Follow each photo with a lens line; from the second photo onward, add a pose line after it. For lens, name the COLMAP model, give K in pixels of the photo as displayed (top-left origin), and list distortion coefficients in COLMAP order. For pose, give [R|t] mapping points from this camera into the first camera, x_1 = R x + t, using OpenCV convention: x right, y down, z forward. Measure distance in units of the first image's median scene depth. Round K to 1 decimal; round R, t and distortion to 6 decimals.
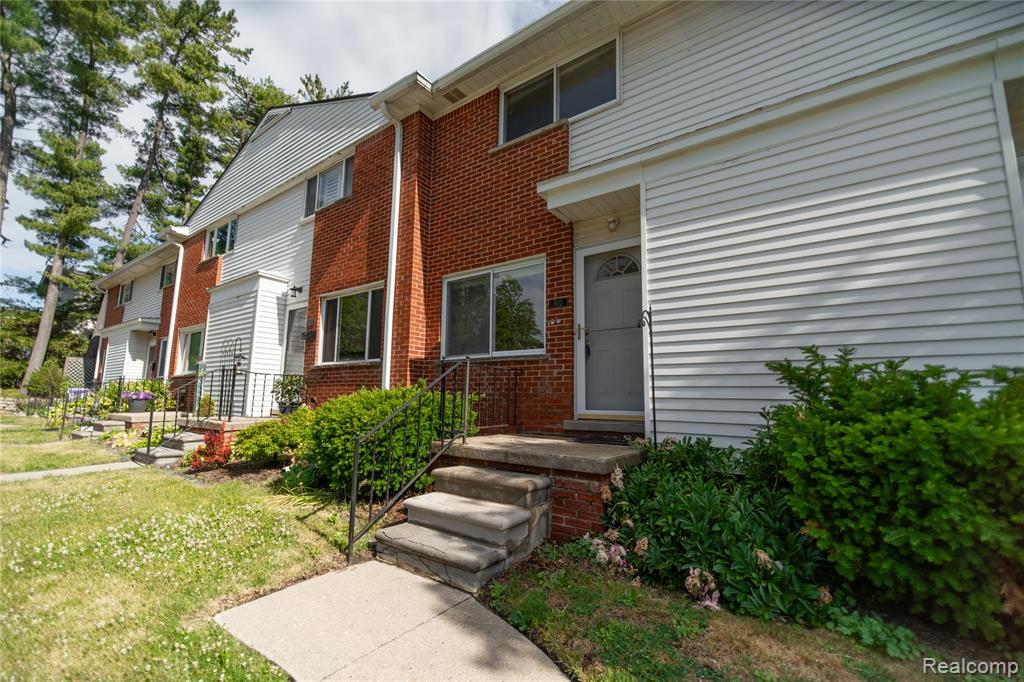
lens RADIAL K [[414.4, 0, 512.6], [0, 414.4, 346.7], [0, 0, 1]] dist [0.001506, 0.000027]
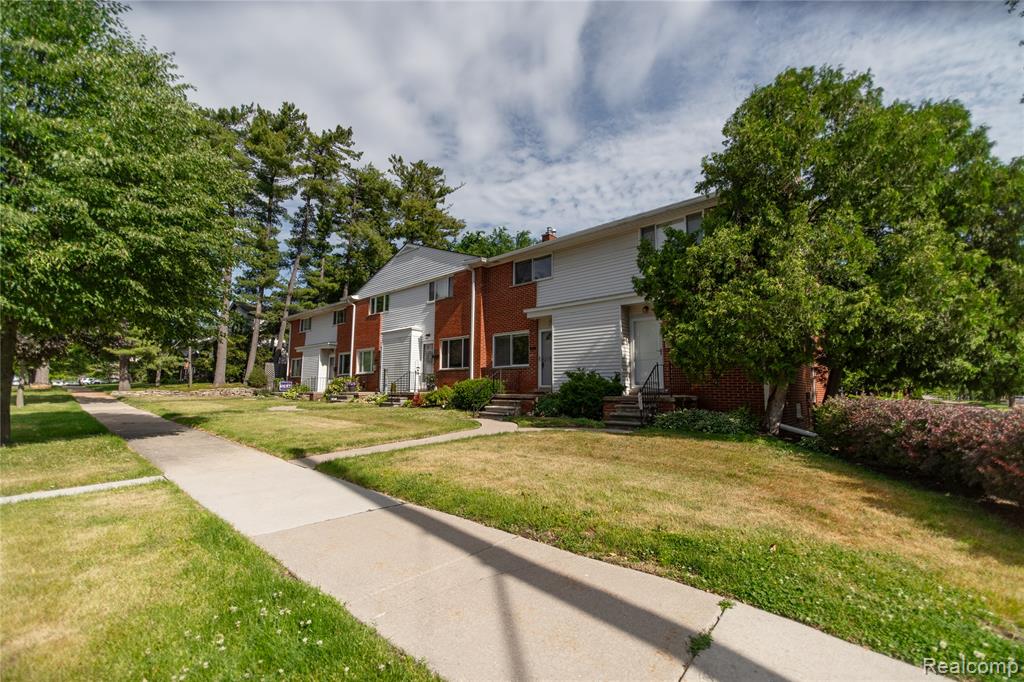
lens RADIAL K [[414.4, 0, 512.6], [0, 414.4, 346.7], [0, 0, 1]] dist [0.001506, 0.000027]
pose [[0.992502, -0.016005, -0.121178, 0.220318], [0.017654, 0.999765, 0.012551, -0.107322], [0.120949, -0.014596, 0.992551, -1.281005]]
